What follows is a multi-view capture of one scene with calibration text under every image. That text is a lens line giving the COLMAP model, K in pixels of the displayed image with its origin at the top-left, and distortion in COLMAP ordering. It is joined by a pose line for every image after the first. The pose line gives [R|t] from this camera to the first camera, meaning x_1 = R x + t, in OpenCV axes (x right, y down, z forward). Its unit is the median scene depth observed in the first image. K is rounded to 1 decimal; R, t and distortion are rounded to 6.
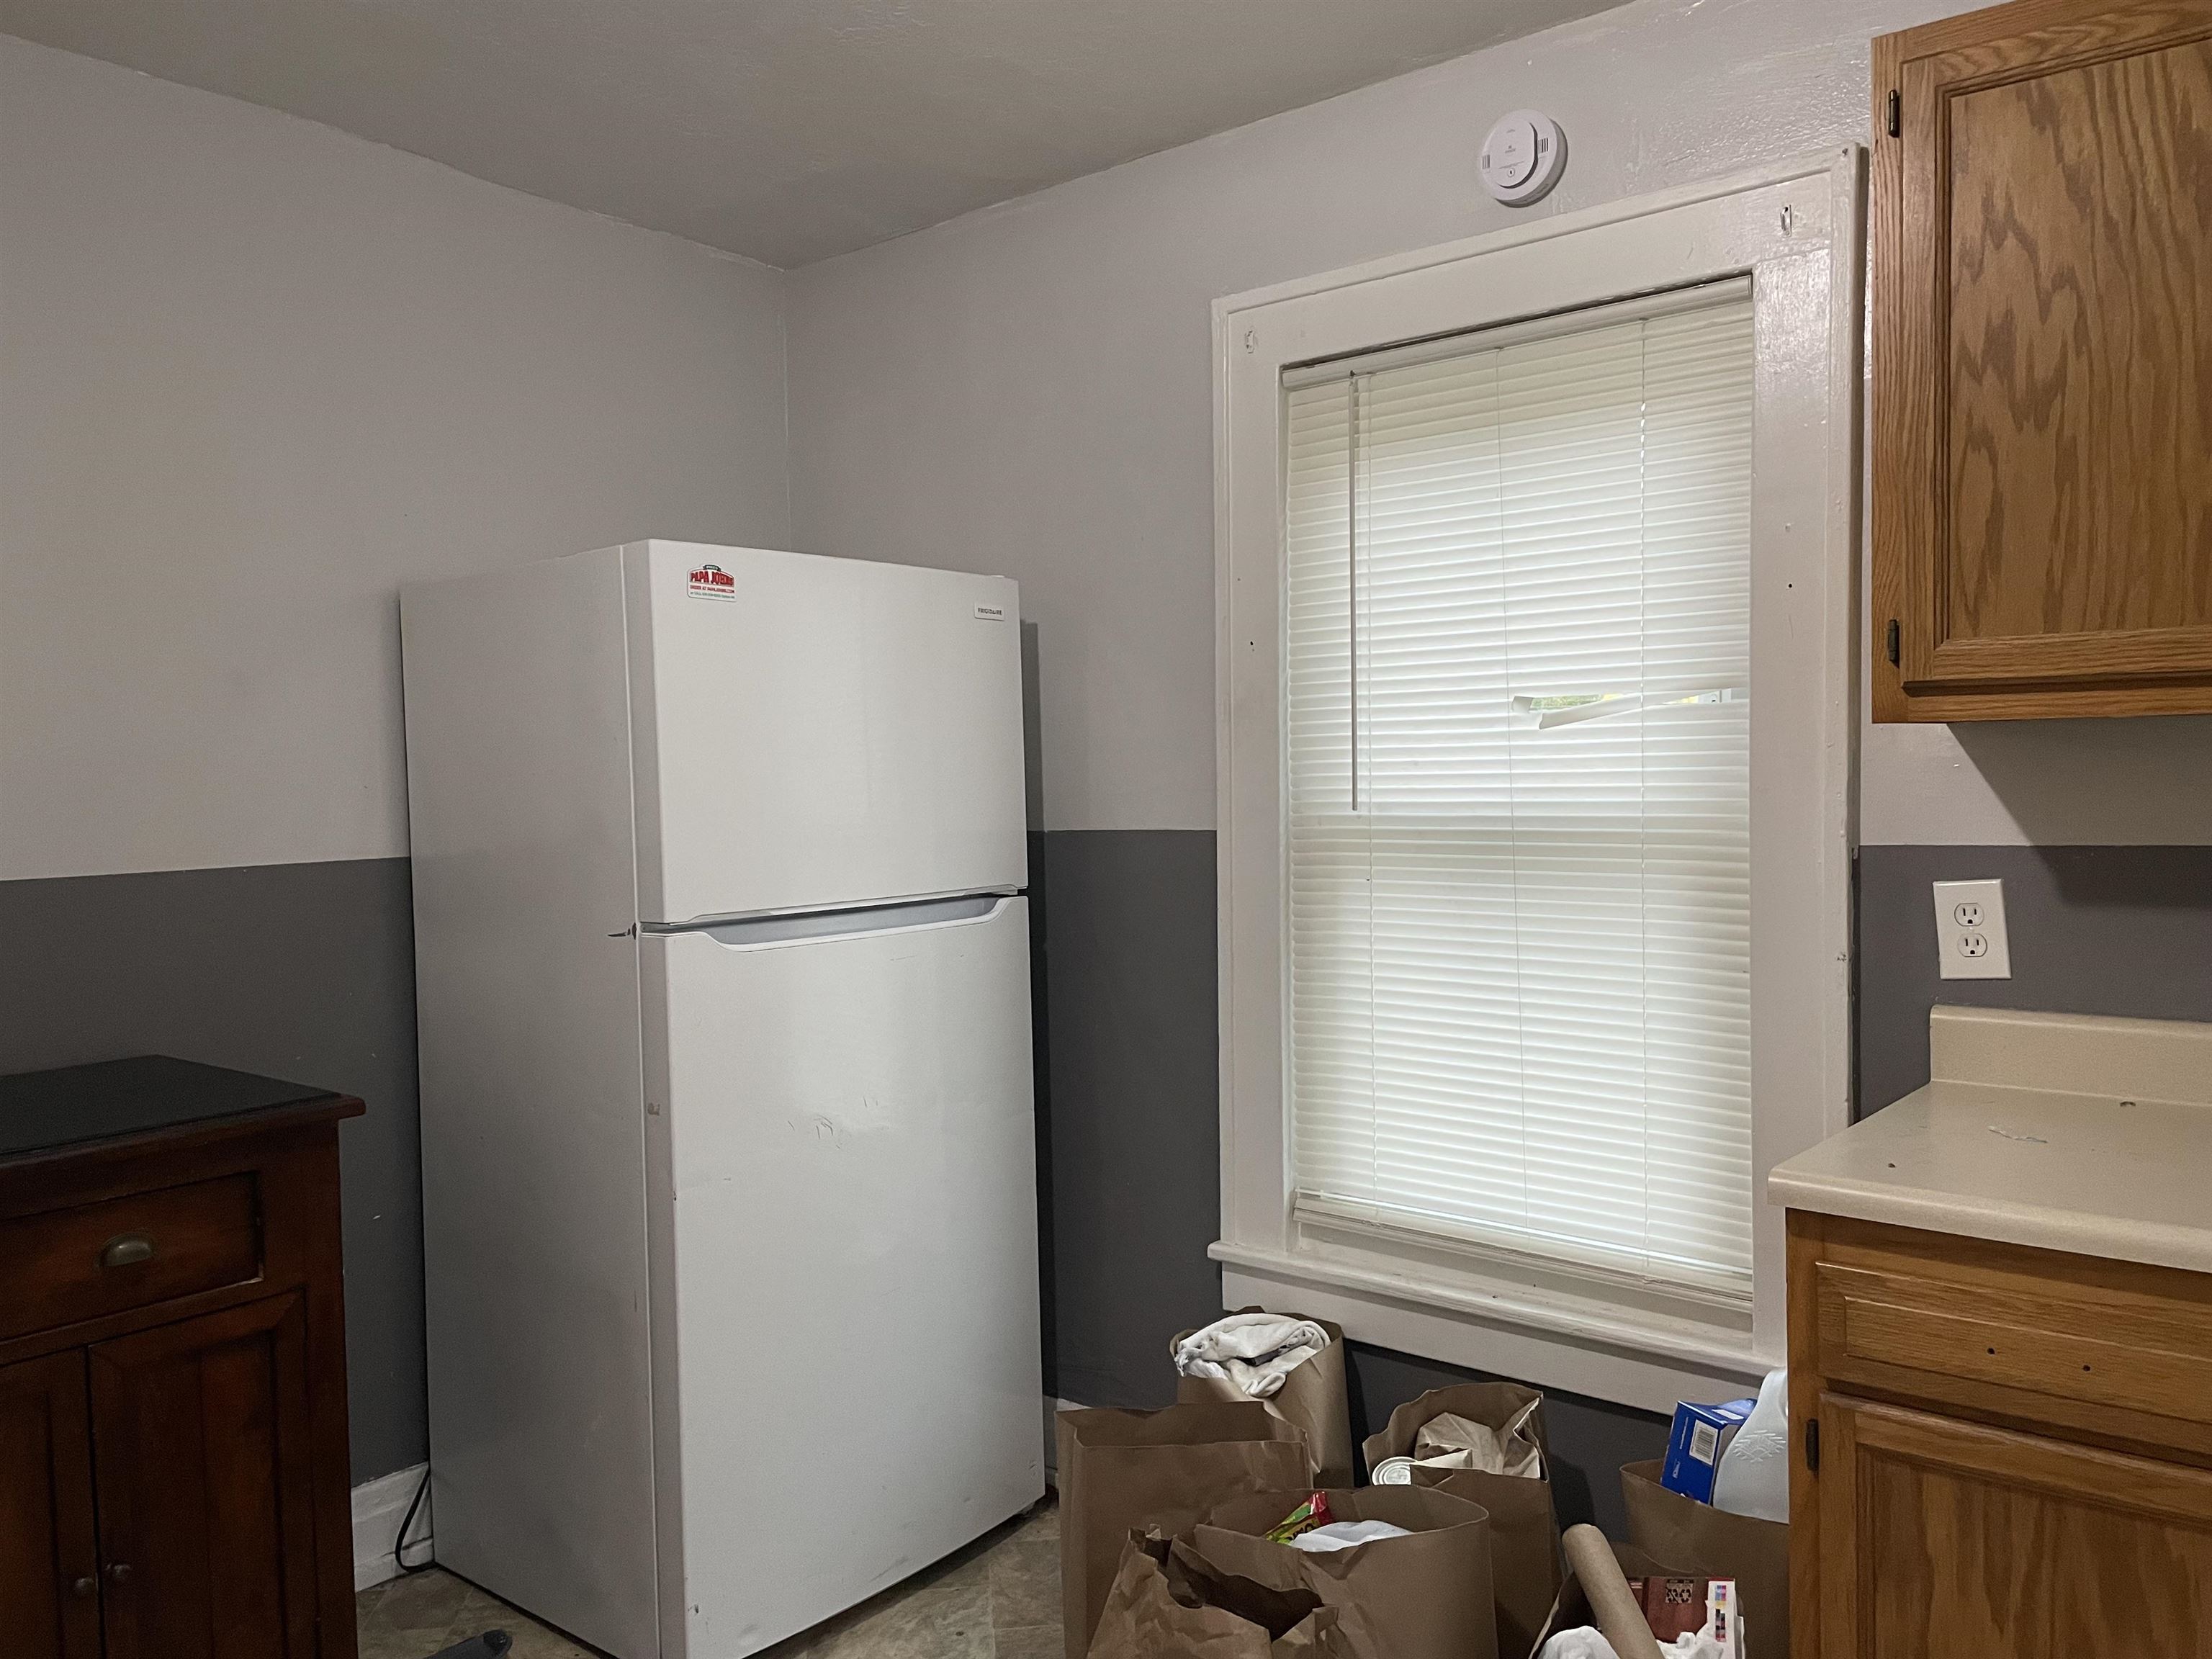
lens RADIAL K [[1660.5, 0, 1116.2], [0, 1660.5, 839.6], [0, 0, 1]] dist [0.076980, -0.106565]
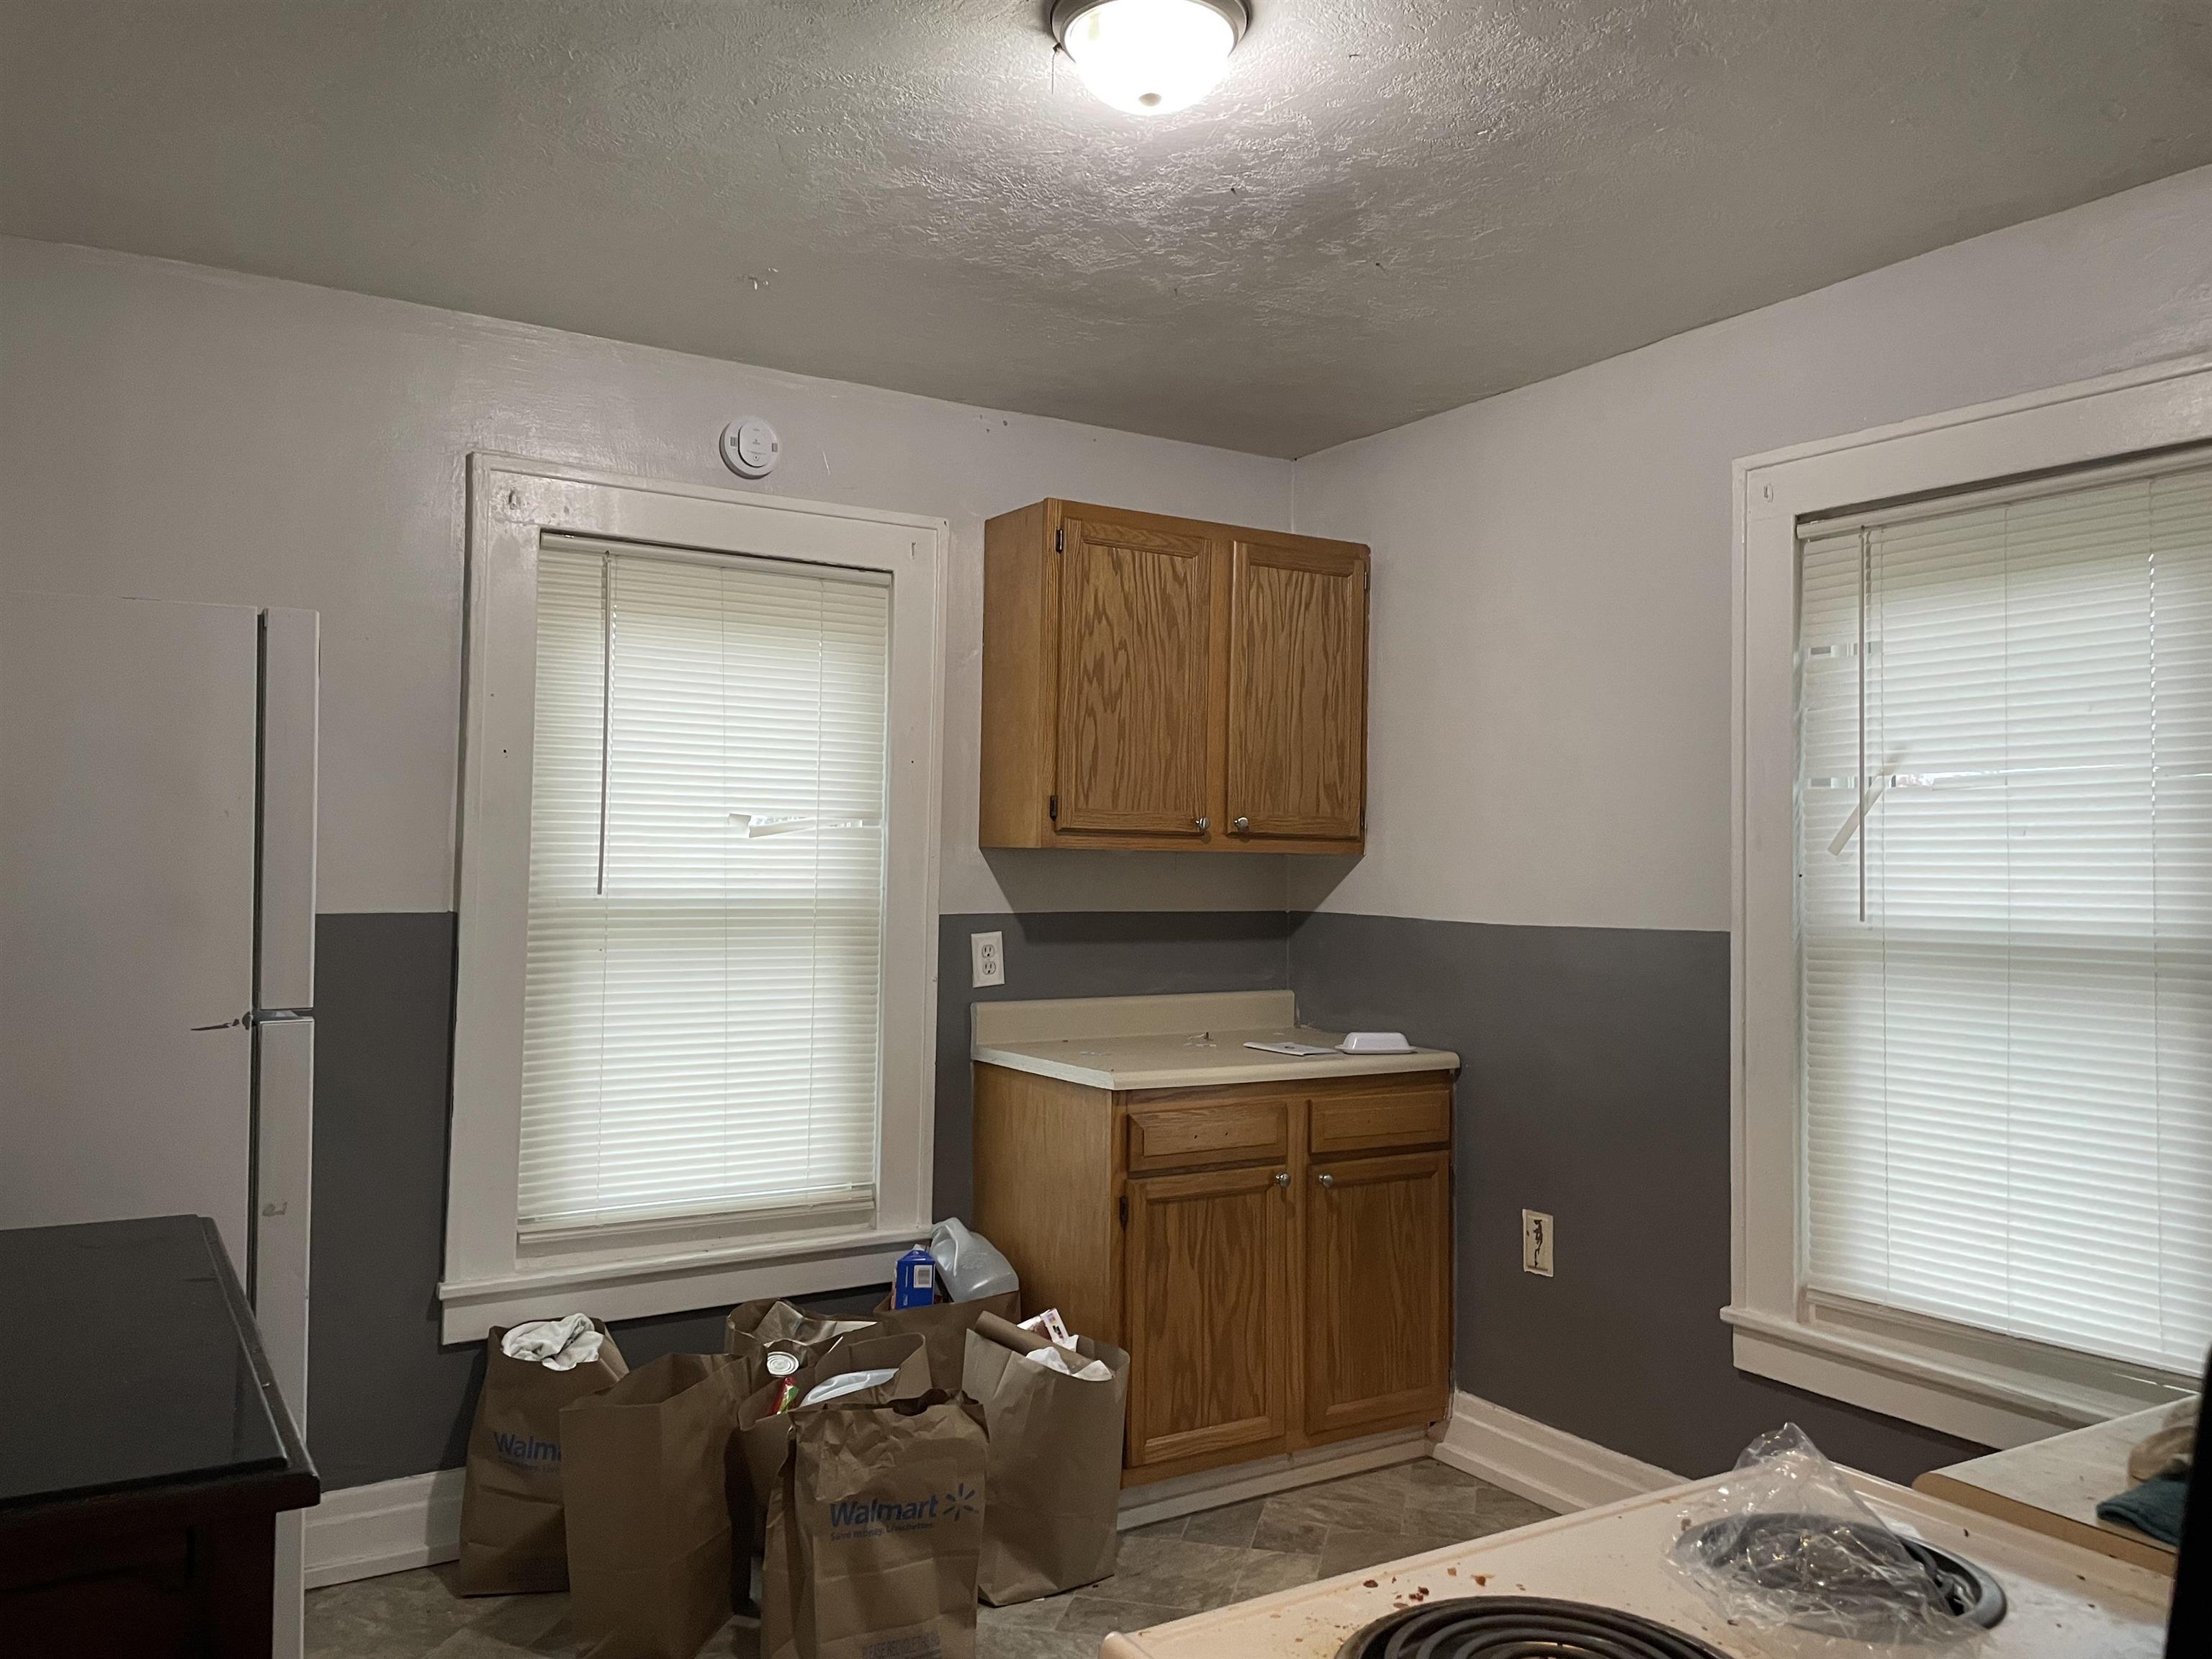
lens RADIAL K [[1660.5, 0, 1121.6], [0, 1660.5, 841.4], [0, 0, 1]] dist [0.076980, -0.106565]
pose [[0.311718, 0.032799, 0.949608, -1.185720], [0.018685, 0.998999, -0.040639, 0.001347], [-0.949991, 0.030412, 0.310793, 0.293946]]
